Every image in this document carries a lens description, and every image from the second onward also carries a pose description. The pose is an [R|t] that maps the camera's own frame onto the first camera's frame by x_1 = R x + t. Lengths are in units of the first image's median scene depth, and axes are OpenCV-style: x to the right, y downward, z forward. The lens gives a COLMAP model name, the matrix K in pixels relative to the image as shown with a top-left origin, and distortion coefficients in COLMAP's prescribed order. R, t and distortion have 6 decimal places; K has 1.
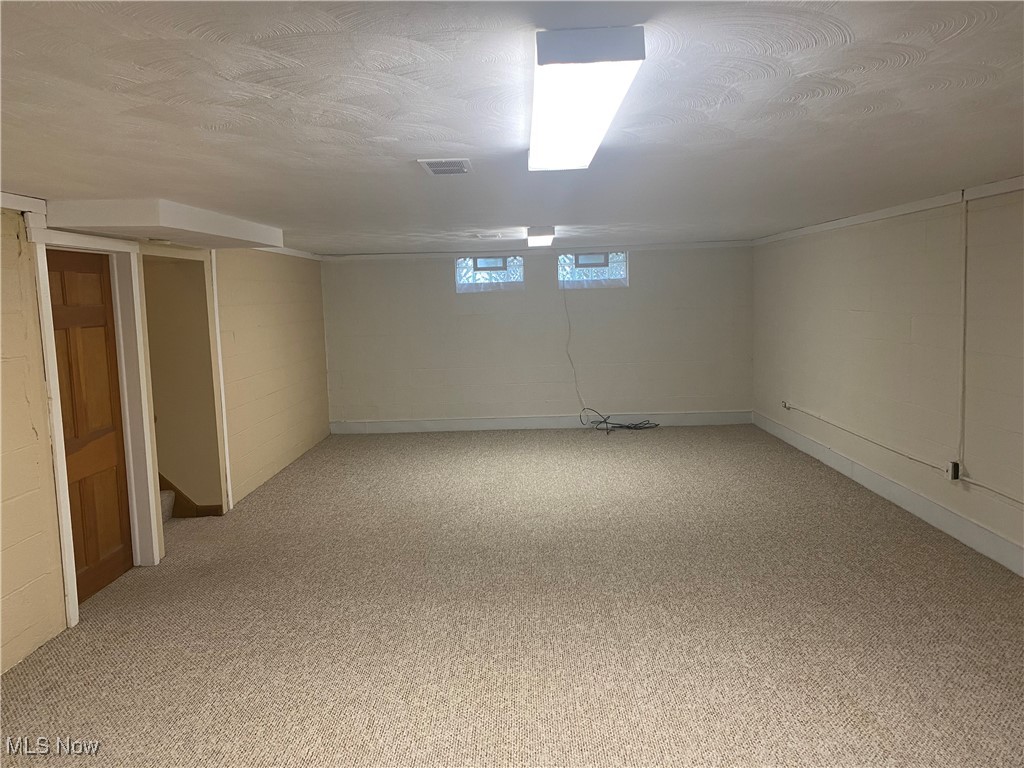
lens RADIAL K [[789.6, 0, 509.2], [0, 789.6, 379.1], [0, 0, 1]] dist [0.036145, -0.058728]
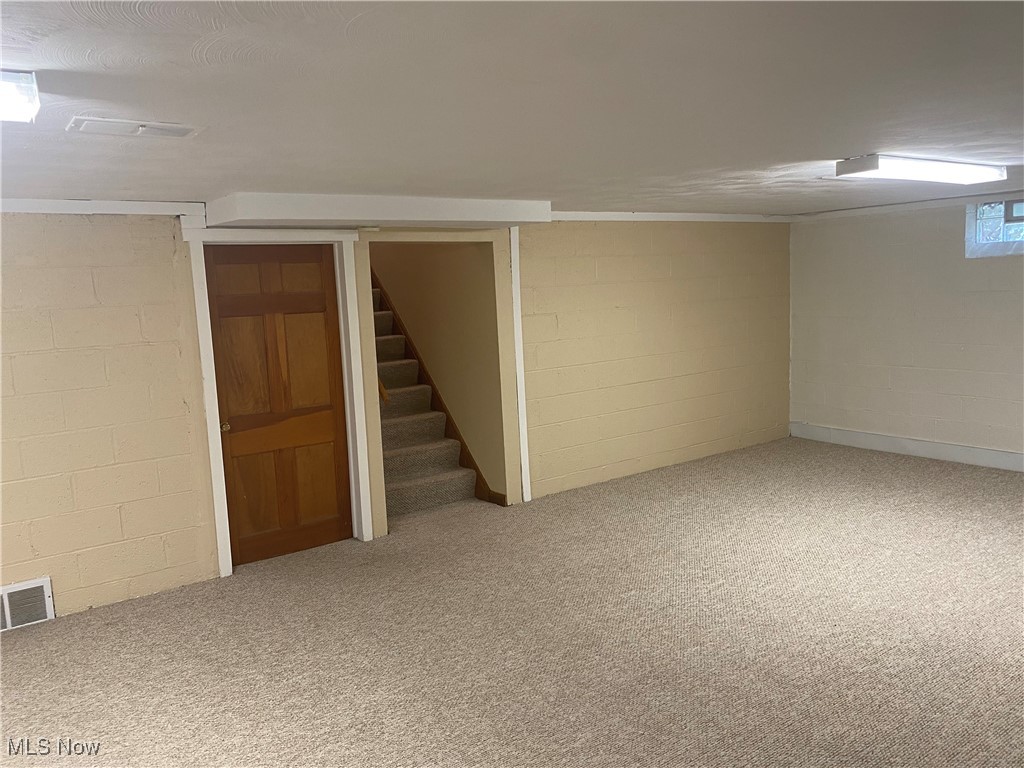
lens RADIAL K [[789.6, 0, 511.8], [0, 789.6, 387.6], [0, 0, 1]] dist [0.036145, -0.058728]
pose [[0.598735, 0.116398, -0.792444, 0.435761], [-0.063002, 0.993163, 0.098279, -0.074588], [0.798466, -0.008918, 0.601974, 0.484562]]
